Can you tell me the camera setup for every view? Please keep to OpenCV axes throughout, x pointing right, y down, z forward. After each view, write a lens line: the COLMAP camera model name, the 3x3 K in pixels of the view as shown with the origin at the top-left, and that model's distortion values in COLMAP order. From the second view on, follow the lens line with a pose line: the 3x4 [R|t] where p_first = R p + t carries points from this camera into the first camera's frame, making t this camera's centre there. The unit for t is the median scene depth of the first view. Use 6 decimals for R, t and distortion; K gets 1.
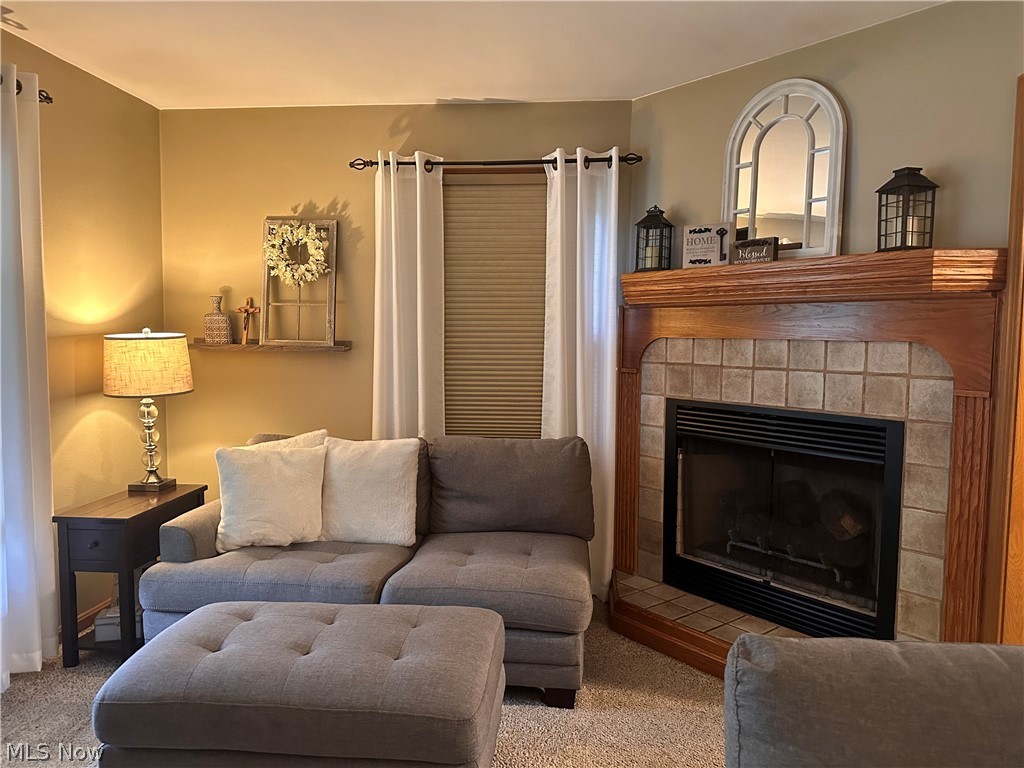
lens RADIAL K [[706.5, 0, 514.9], [0, 706.5, 387.5], [0, 0, 1]] dist [0.065039, 0.000245]
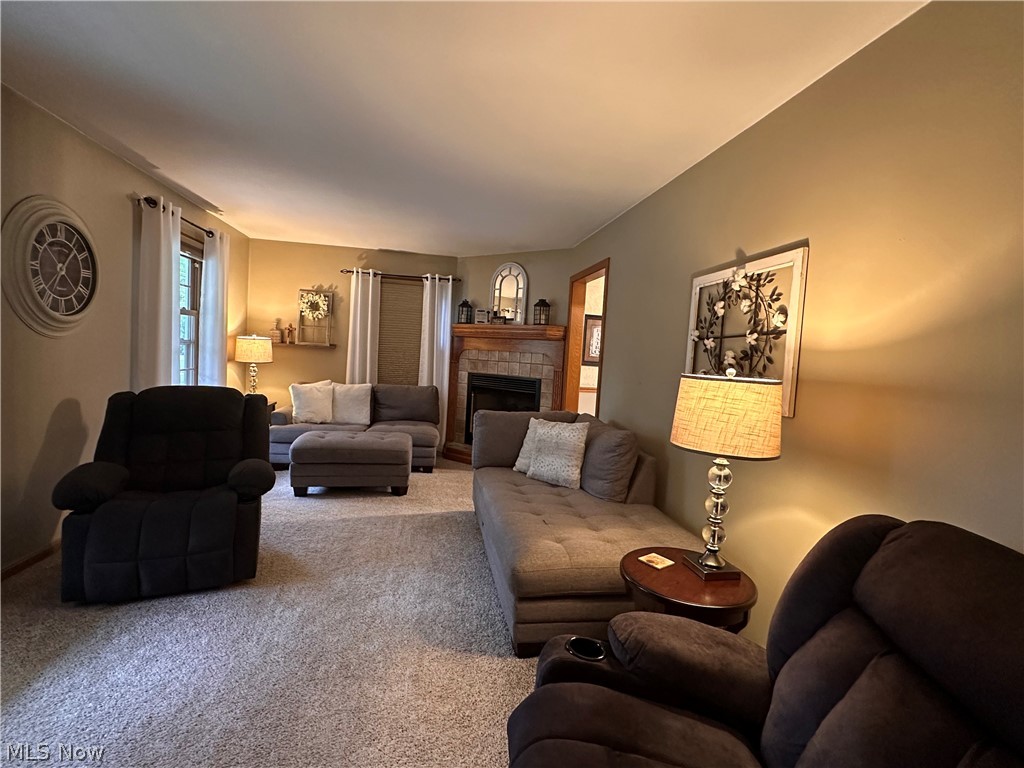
lens RADIAL K [[483.7, 0, 517.6], [0, 483.7, 383.0], [0, 0, 1]] dist [-0.002117, 0.000479]
pose [[0.956693, 0.027496, 0.289798, -0.127719], [-0.025091, 0.999613, -0.012014, 0.071435], [-0.290016, 0.004223, 0.957012, -0.760126]]
